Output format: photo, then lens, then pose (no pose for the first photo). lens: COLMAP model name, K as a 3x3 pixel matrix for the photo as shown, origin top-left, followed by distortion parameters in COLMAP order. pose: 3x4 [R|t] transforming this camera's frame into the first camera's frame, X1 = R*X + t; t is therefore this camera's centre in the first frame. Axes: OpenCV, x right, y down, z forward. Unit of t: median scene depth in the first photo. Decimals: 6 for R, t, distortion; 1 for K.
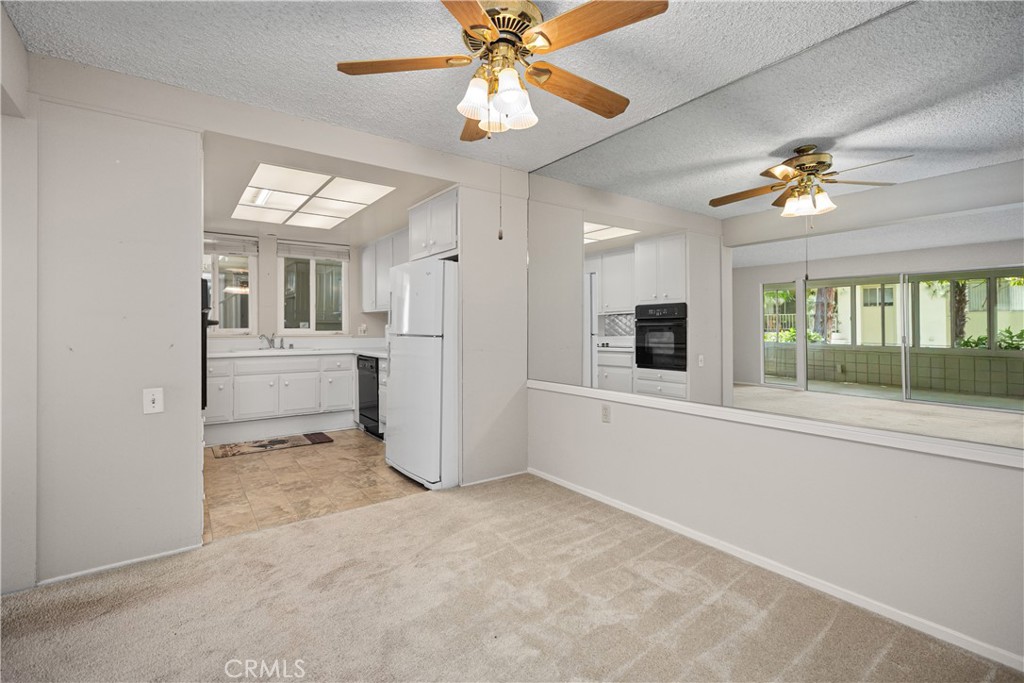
lens RADIAL K [[467.4, 0, 509.4], [0, 467.4, 326.9], [0, 0, 1]] dist [0.001855, 0.000206]
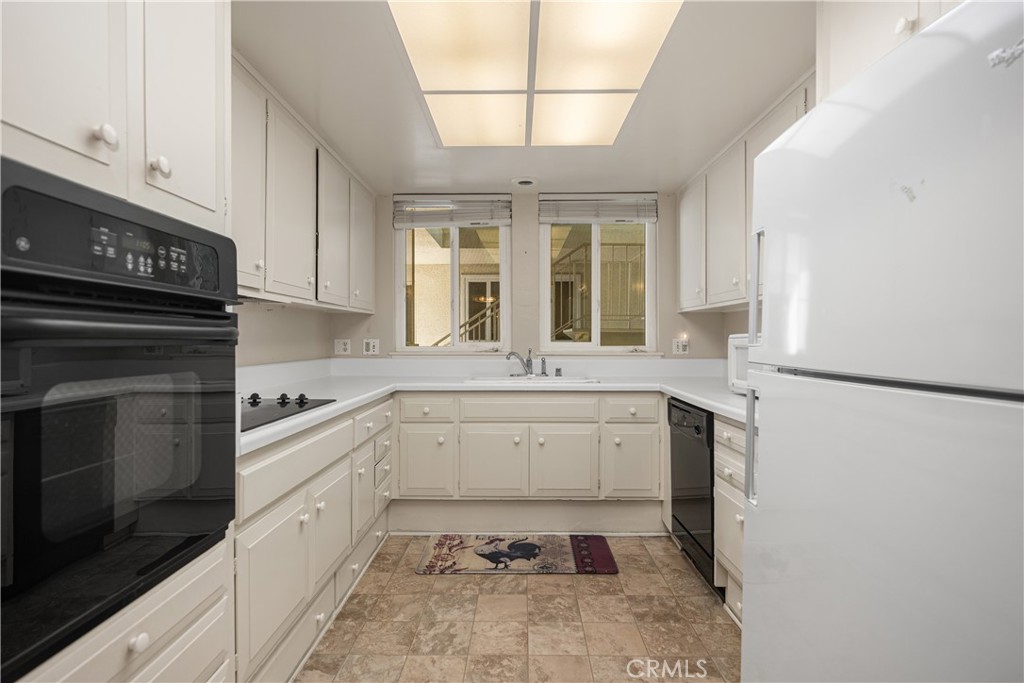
lens RADIAL K [[518.1, 0, 512.0], [0, 518.1, 341.5], [0, 0, 1]] dist [-0.001376, -0.000056]
pose [[0.807224, 0.004396, -0.590229, -0.133065], [0.000629, 0.999965, 0.008308, -0.002643], [0.590245, -0.007078, 0.807193, 0.452187]]
